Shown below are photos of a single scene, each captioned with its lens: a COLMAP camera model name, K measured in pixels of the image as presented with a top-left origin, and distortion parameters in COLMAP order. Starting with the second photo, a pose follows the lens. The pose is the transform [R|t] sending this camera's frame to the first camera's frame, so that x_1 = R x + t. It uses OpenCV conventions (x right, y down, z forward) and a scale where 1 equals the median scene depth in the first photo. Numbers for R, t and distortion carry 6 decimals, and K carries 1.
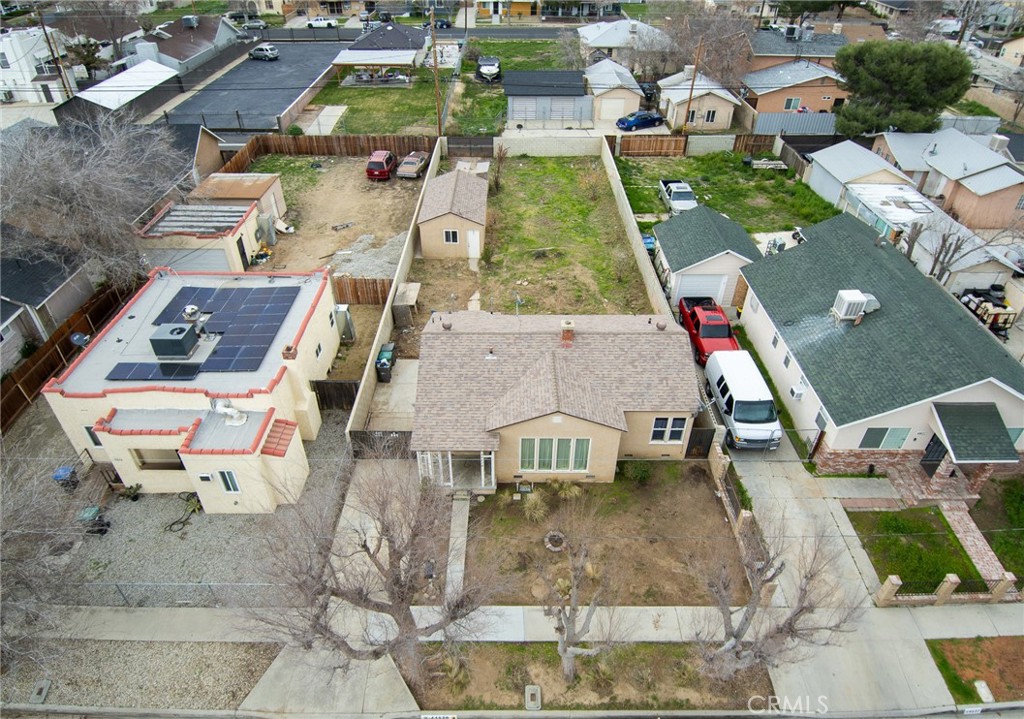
lens RADIAL K [[621.1, 0, 509.4], [0, 621.1, 375.3], [0, 0, 1]] dist [0.074234, -0.099148]
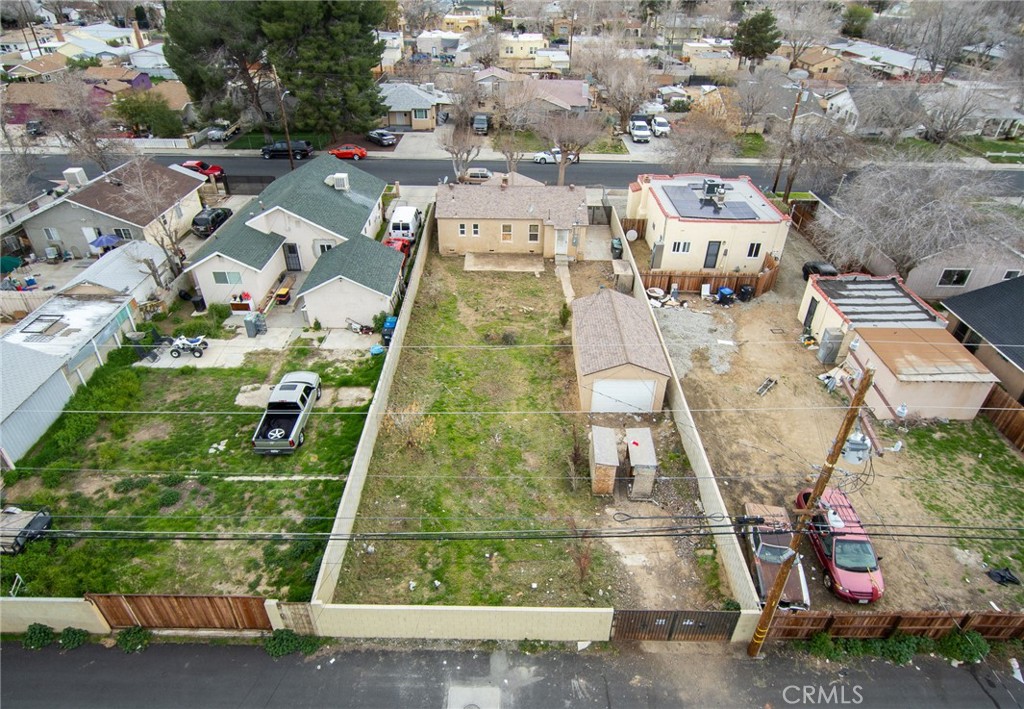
lens RADIAL K [[630.2, 0, 512.0], [0, 630.2, 354.5], [0, 0, 1]] dist [0.001013, 0.000268]
pose [[-0.999997, -0.001819, -0.001721, 0.060983], [-0.002215, 0.322221, 0.946662, -1.391412], [-0.001167, 0.946663, -0.322224, 1.749552]]
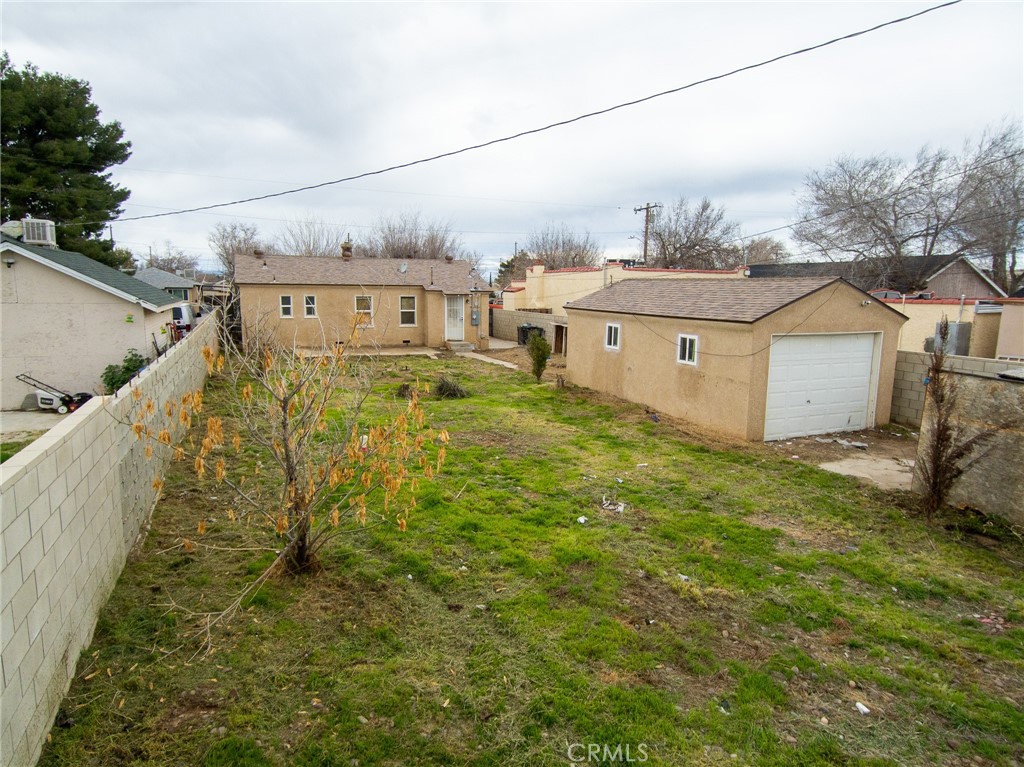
lens RADIAL K [[611.0, 0, 508.4], [0, 611.0, 380.1], [0, 0, 1]] dist [-0.016367, 0.007960]
pose [[-0.921740, 0.058245, -0.383410, 0.223659], [-0.240996, 0.688556, 0.683968, -0.637470], [0.303837, 0.722841, -0.620632, 1.670003]]
